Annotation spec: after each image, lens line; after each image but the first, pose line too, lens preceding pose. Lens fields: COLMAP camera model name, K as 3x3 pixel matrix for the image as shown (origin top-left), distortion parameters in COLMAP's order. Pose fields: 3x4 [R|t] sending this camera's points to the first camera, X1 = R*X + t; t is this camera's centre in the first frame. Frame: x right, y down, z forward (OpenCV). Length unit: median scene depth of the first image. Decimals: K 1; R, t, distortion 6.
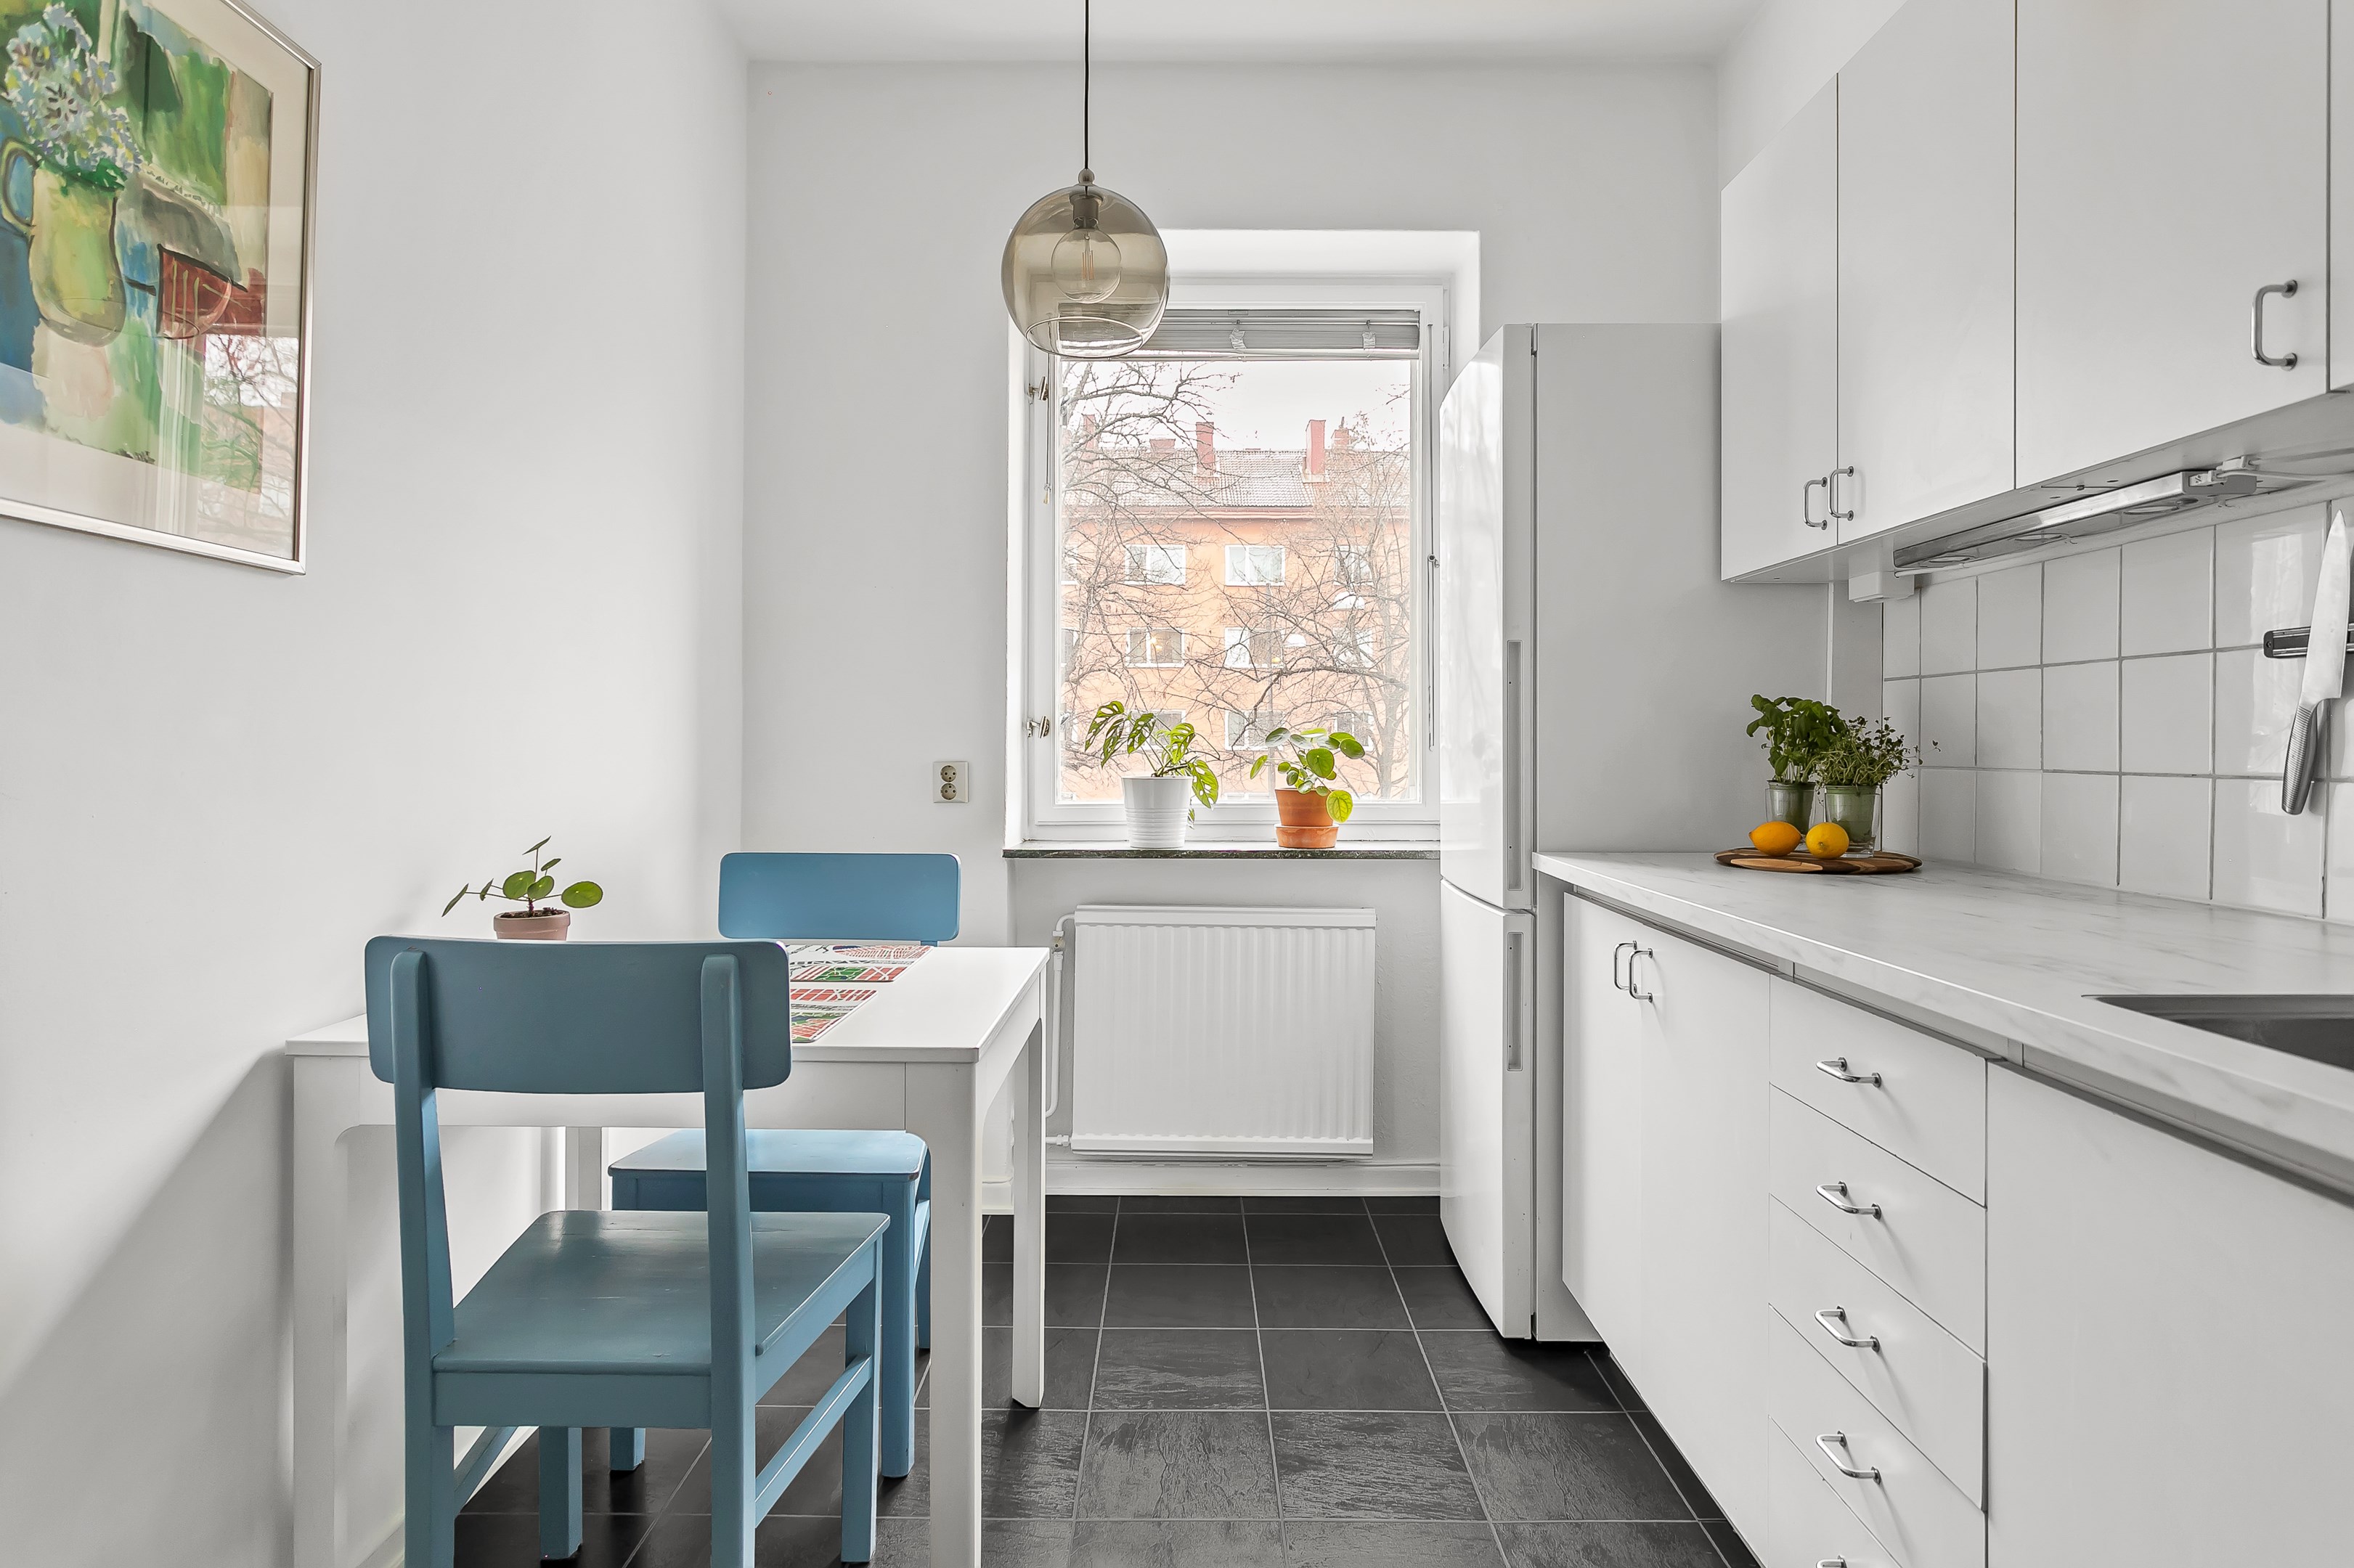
lens RADIAL K [[1284.6, 0, 1170.6], [0, 1284.6, 748.3], [0, 0, 1]] dist [0.000369, 0.001835]
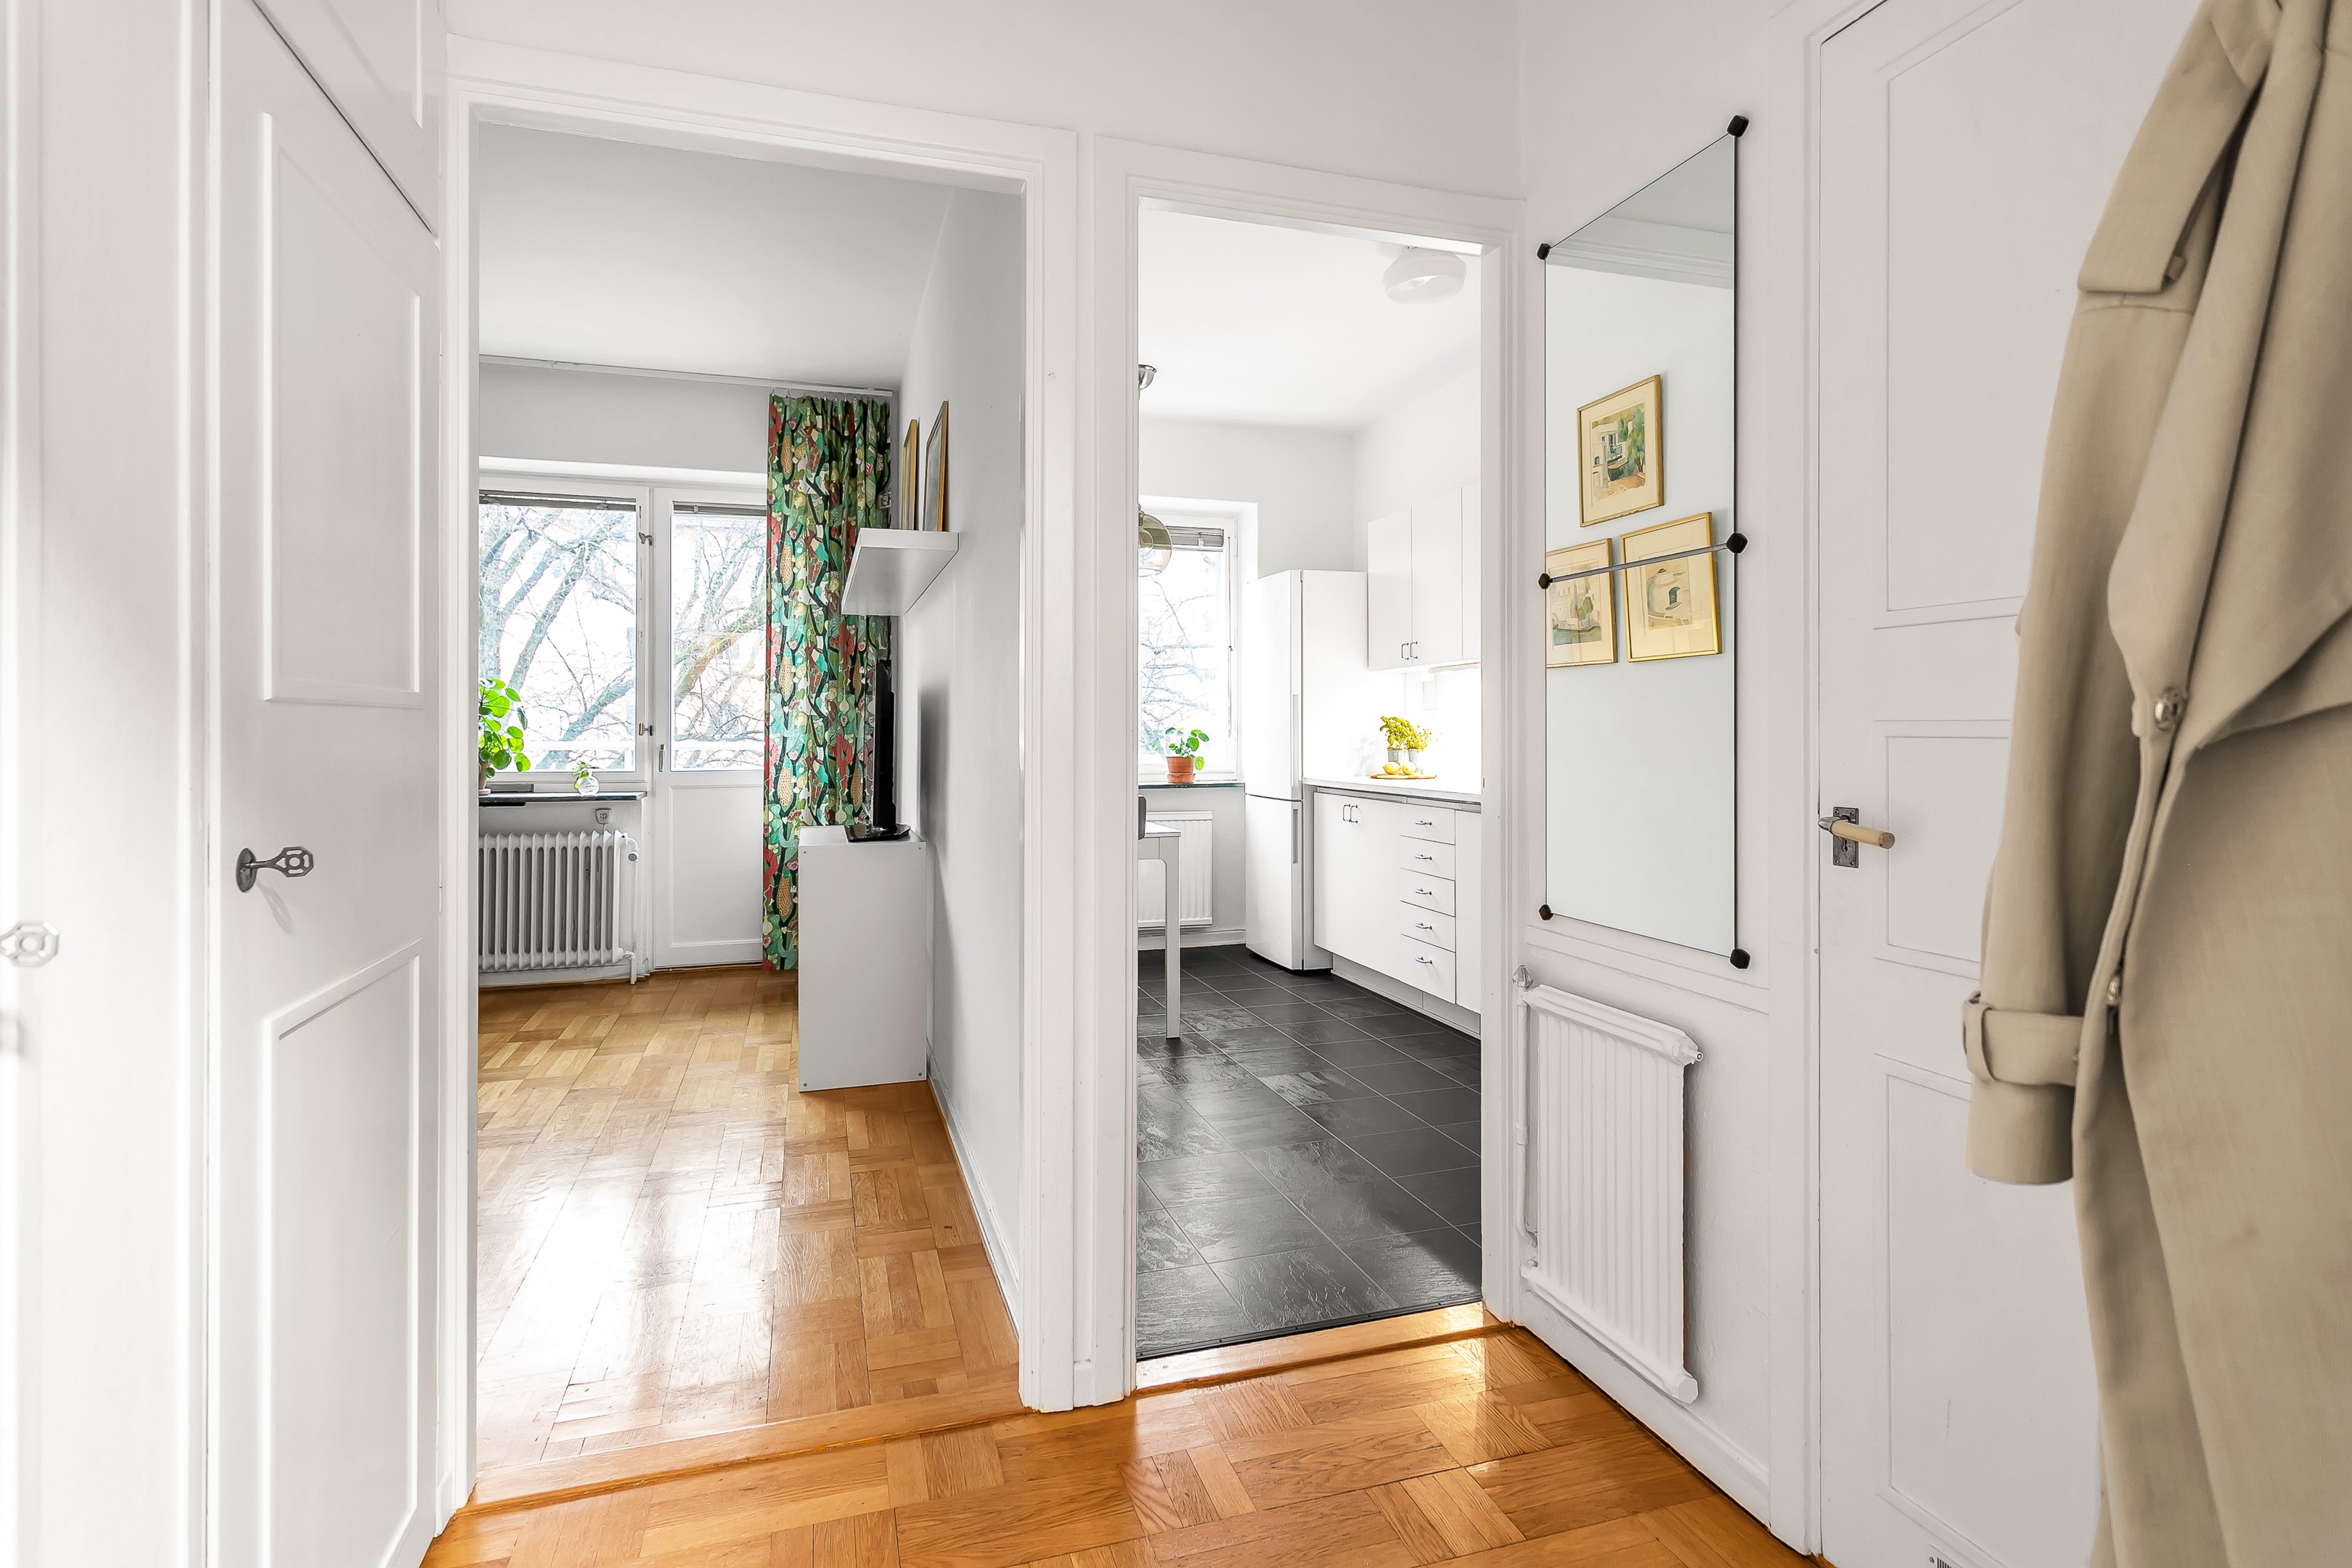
lens RADIAL K [[1167.8, 0, 1164.7], [0, 1167.8, 723.1], [0, 0, 1]] dist [-0.005436, -0.000235]
pose [[0.952347, 0.001681, 0.305013, -0.686670], [0.001773, 0.999937, -0.011045, -0.002401], [-0.305012, 0.011059, 0.952284, -1.126979]]
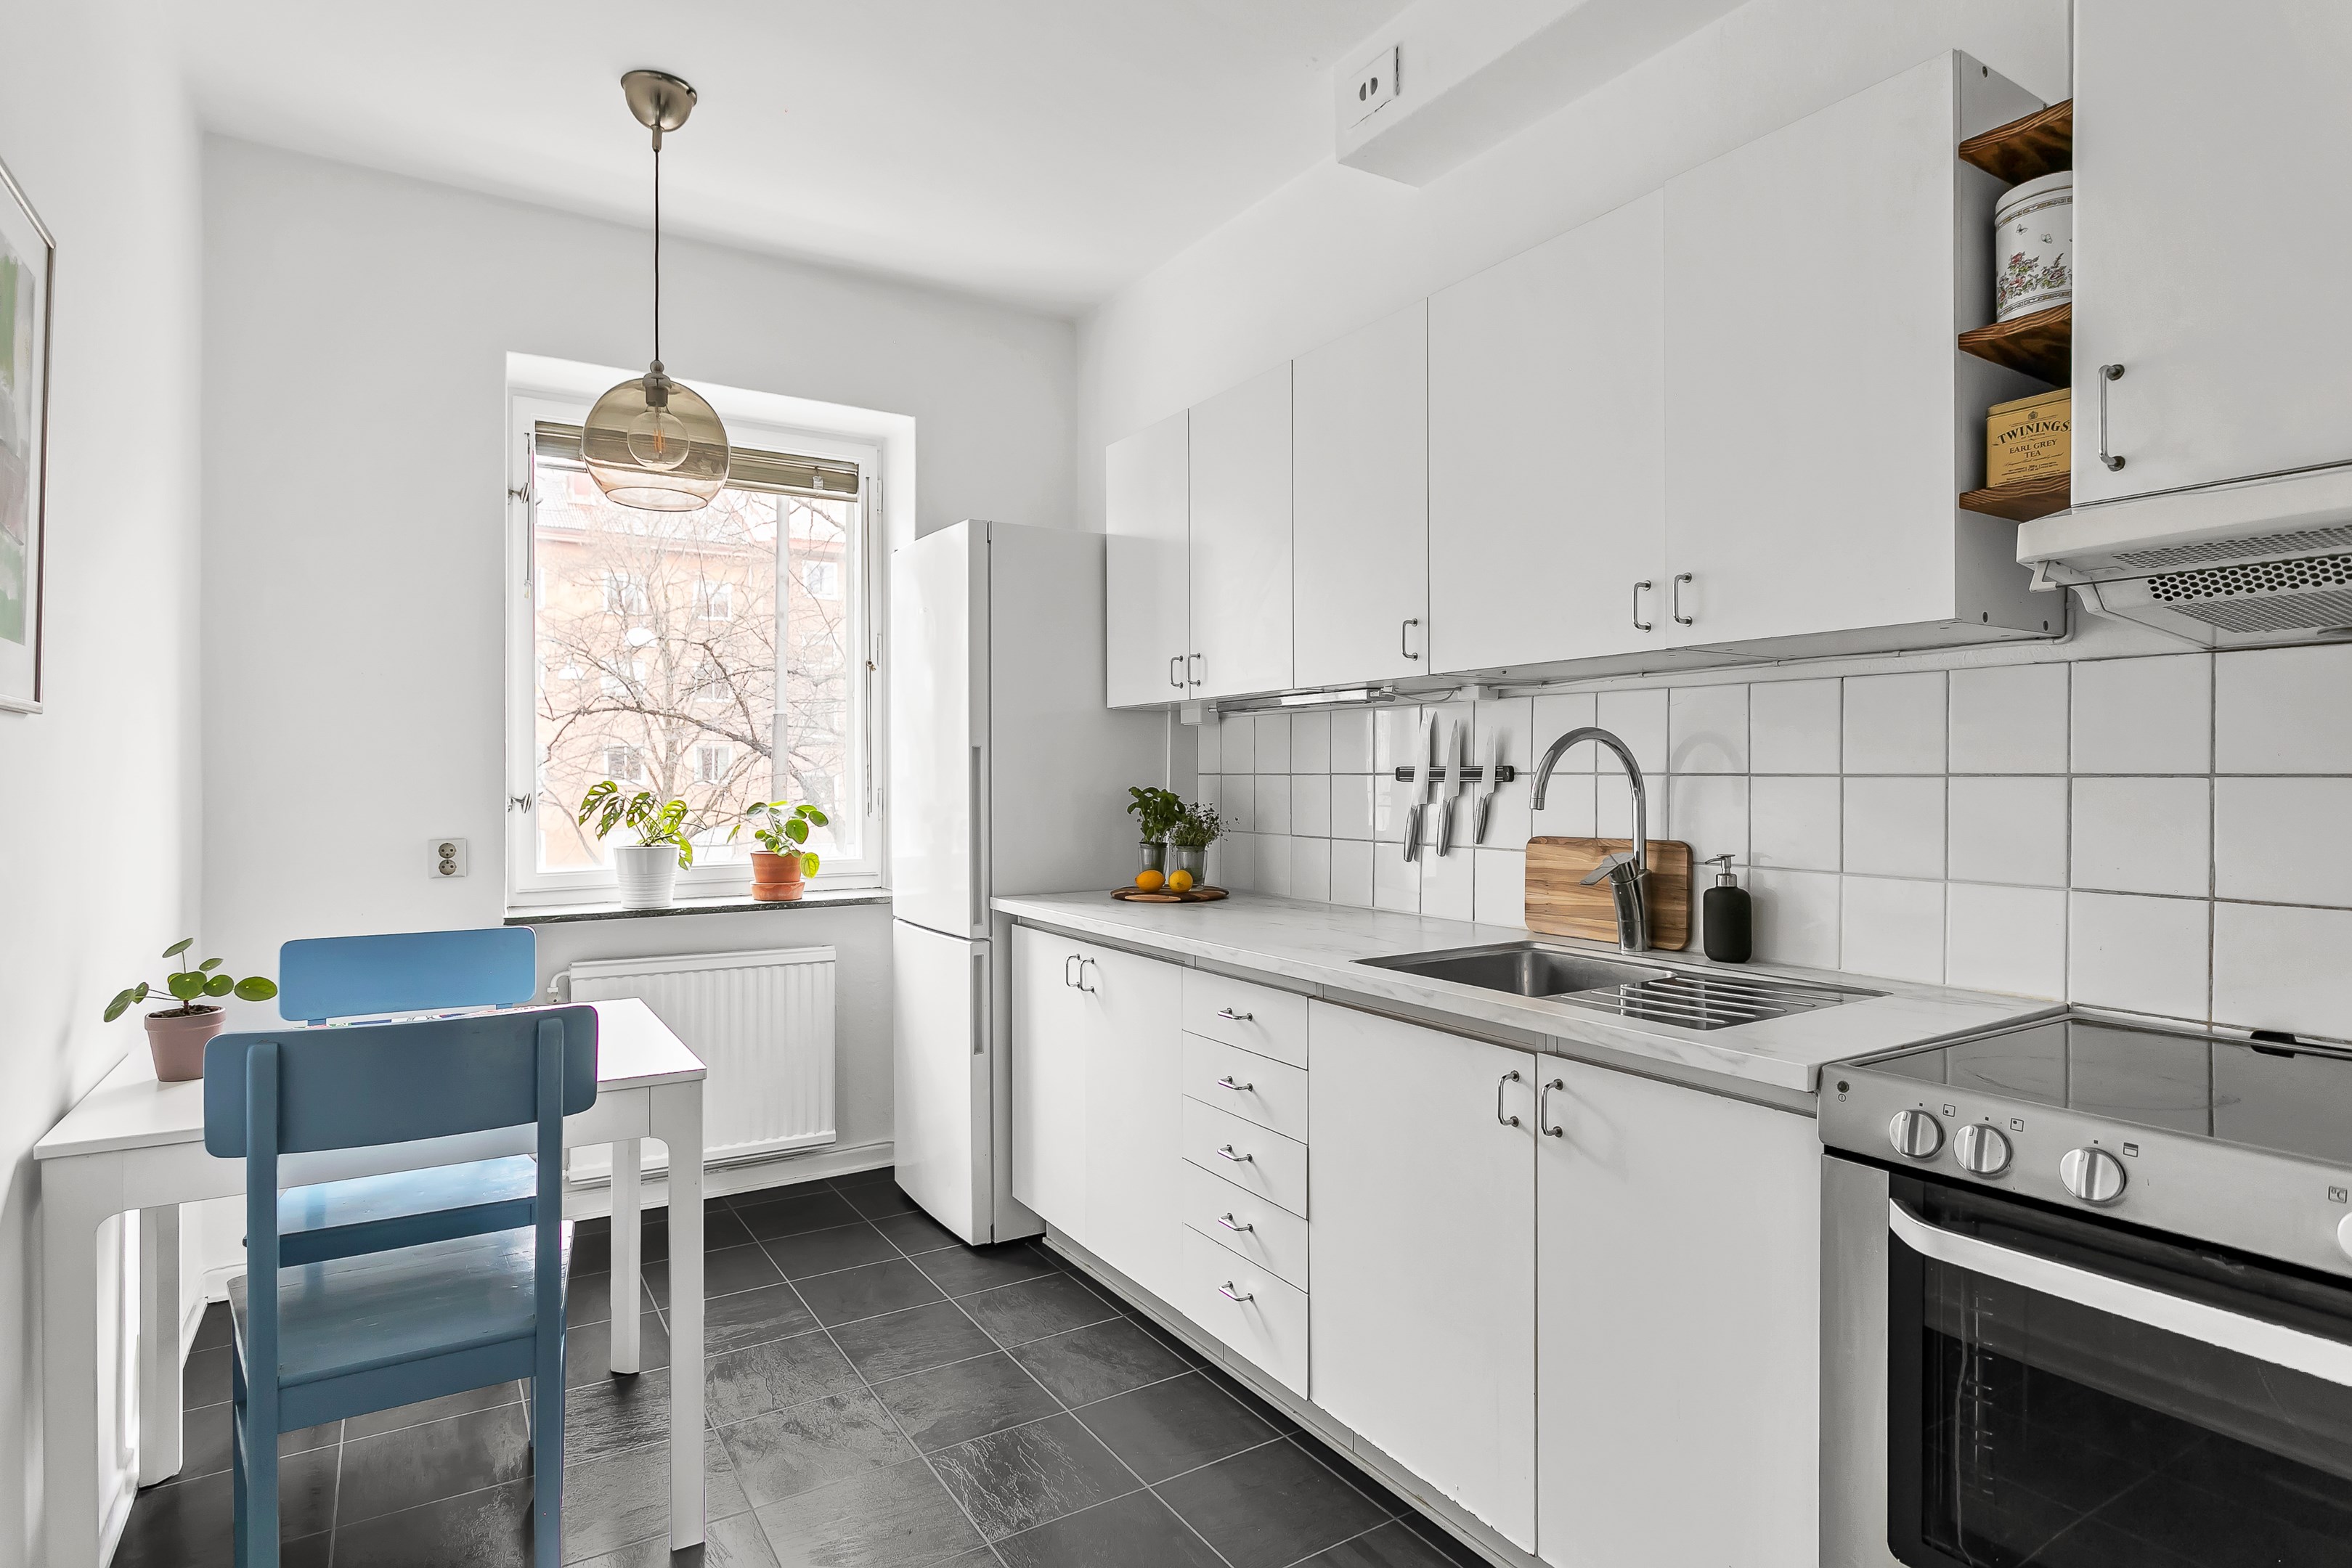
lens RADIAL K [[1223.5, 0, 1176.0], [0, 1223.5, 784.0], [0, 0, 1]] dist [-0.001001, -0.000137]
pose [[0.841907, -0.006569, 0.539582, -0.270174], [0.004716, 0.999977, 0.004815, -0.048478], [-0.539602, -0.001509, 0.841919, -0.238785]]
